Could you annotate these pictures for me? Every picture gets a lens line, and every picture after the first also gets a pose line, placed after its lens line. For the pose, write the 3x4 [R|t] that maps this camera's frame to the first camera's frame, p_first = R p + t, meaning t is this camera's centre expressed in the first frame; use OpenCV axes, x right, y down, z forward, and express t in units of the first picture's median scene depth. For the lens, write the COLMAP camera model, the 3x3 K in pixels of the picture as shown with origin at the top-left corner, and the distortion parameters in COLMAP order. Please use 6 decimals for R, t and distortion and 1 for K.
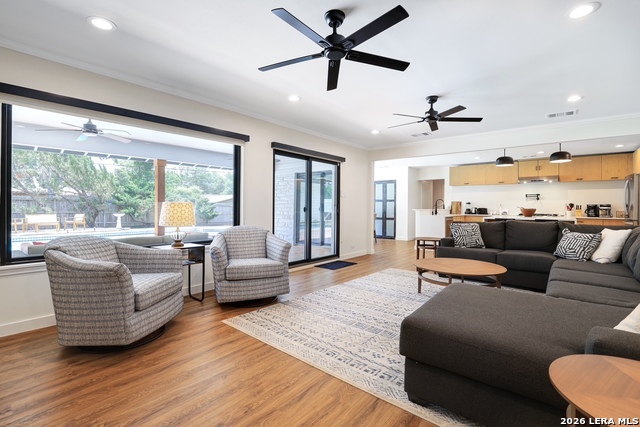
lens RADIAL K [[294.2, 0, 319.7], [0, 294.2, 212.3], [0, 0, 1]] dist [-0.013879, -0.000104]
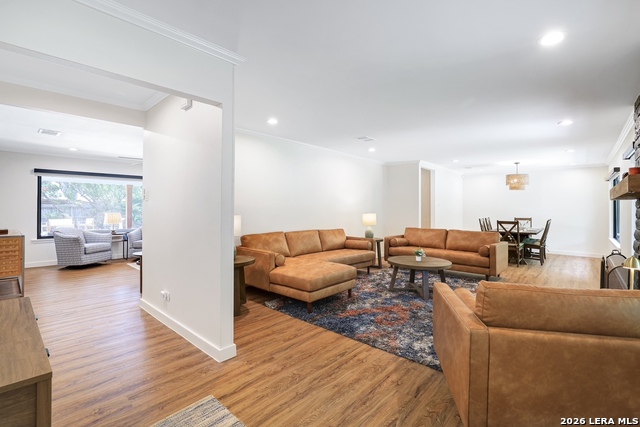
lens RADIAL K [[294.2, 0, 320.4], [0, 294.2, 211.6], [0, 0, 1]] dist [-0.013879, -0.000104]
pose [[0.999047, -0.004274, -0.043439, 0.237613], [0.003575, 0.999863, -0.016159, 0.000139], [0.043502, 0.015989, 0.998925, -0.228537]]
